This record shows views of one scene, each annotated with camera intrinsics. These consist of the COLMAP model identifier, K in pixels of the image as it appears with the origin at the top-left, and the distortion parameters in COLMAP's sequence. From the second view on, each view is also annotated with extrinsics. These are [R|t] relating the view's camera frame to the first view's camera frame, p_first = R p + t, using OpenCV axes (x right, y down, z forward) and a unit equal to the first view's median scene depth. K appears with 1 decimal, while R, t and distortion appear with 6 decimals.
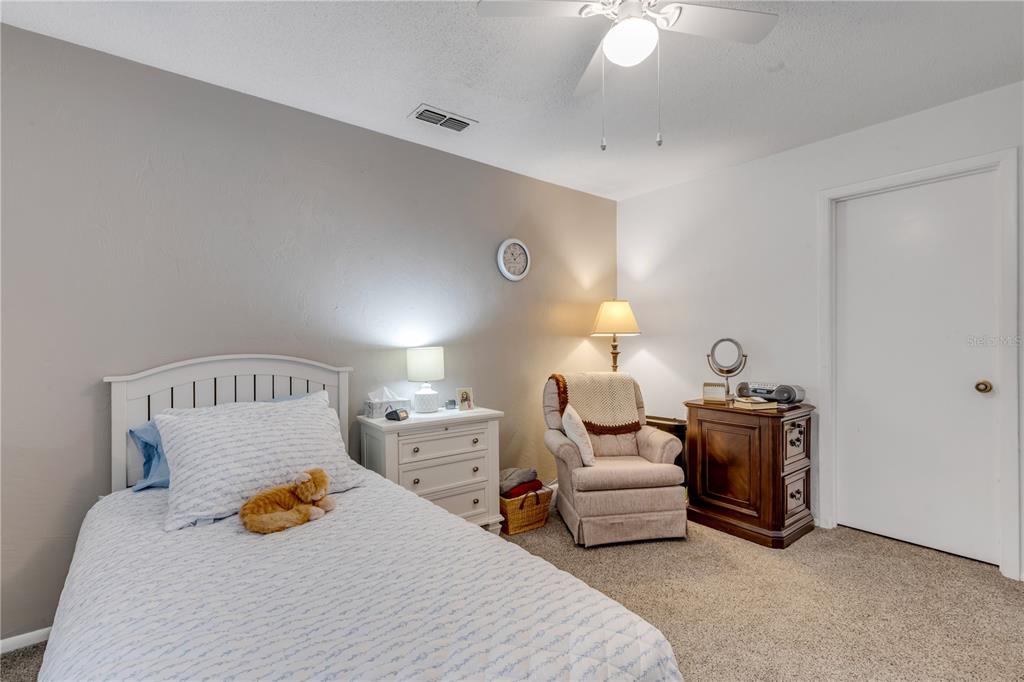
lens RADIAL K [[466.7, 0, 509.3], [0, 466.7, 343.4], [0, 0, 1]] dist [0.003506, -0.000377]
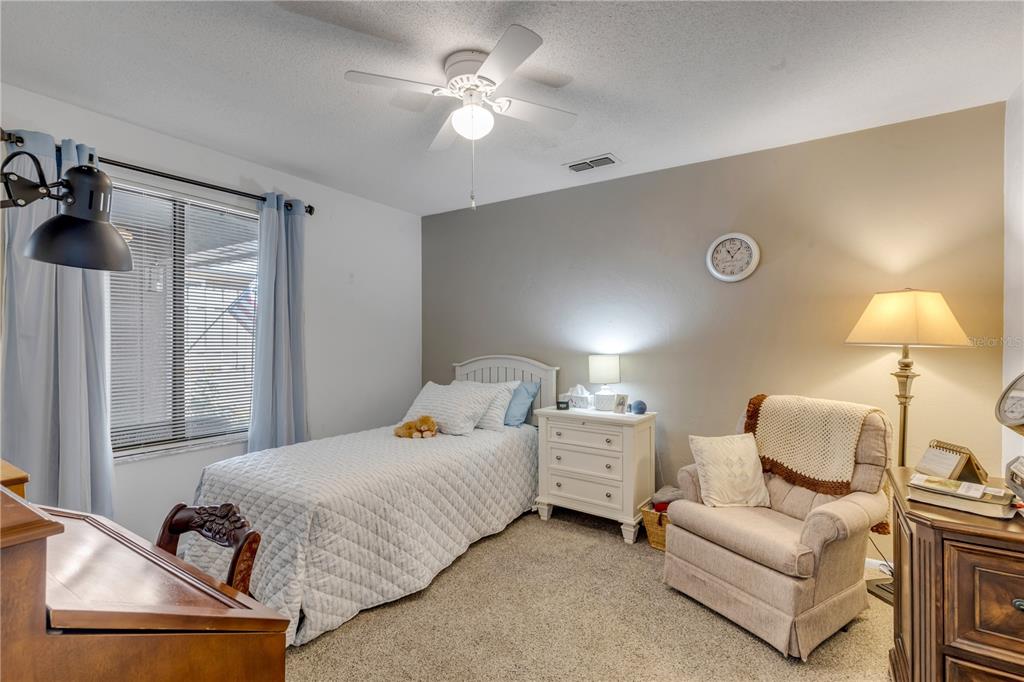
lens RADIAL K [[466.7, 0, 509.7], [0, 466.7, 337.0], [0, 0, 1]] dist [0.003506, -0.000377]
pose [[0.313734, 0.006933, -0.949486, 0.892930], [-0.003765, 0.999975, 0.006057, -0.043681], [0.949503, 0.001675, 0.313752, 0.417913]]
